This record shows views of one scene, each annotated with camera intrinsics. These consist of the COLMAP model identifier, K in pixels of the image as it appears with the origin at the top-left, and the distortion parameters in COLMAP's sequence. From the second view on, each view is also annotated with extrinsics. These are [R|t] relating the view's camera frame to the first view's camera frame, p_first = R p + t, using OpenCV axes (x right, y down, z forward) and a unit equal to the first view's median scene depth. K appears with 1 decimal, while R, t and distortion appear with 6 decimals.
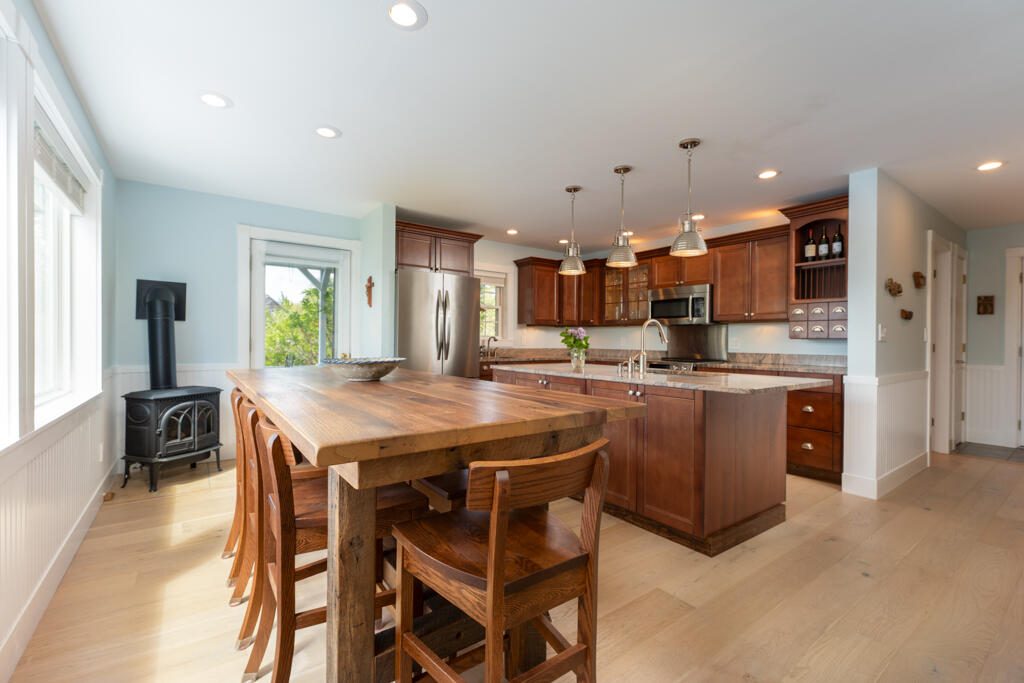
lens RADIAL K [[435.1, 0, 494.9], [0, 435.1, 341.6], [0, 0, 1]] dist [-0.000641, -0.000063]
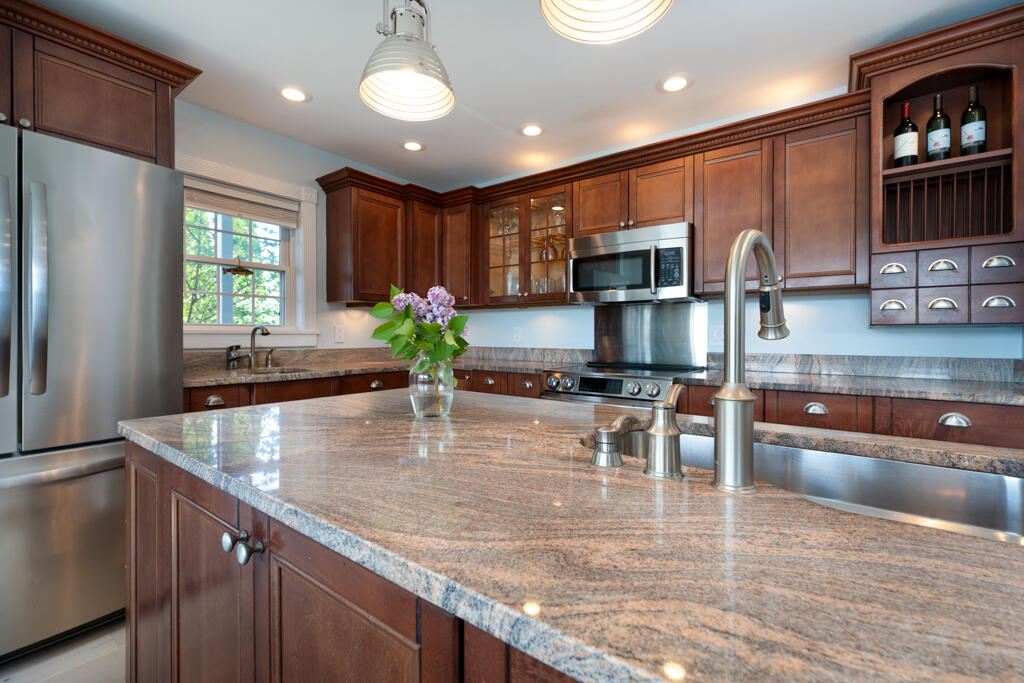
lens RADIAL K [[435.1, 0, 494.9], [0, 435.1, 341.6], [0, 0, 1]] dist [-0.000641, -0.000063]
pose [[0.957244, -0.013289, 0.288975, 0.119288], [0.008632, 0.999812, 0.017383, -0.000902], [-0.289152, -0.014146, 0.957179, 0.565466]]
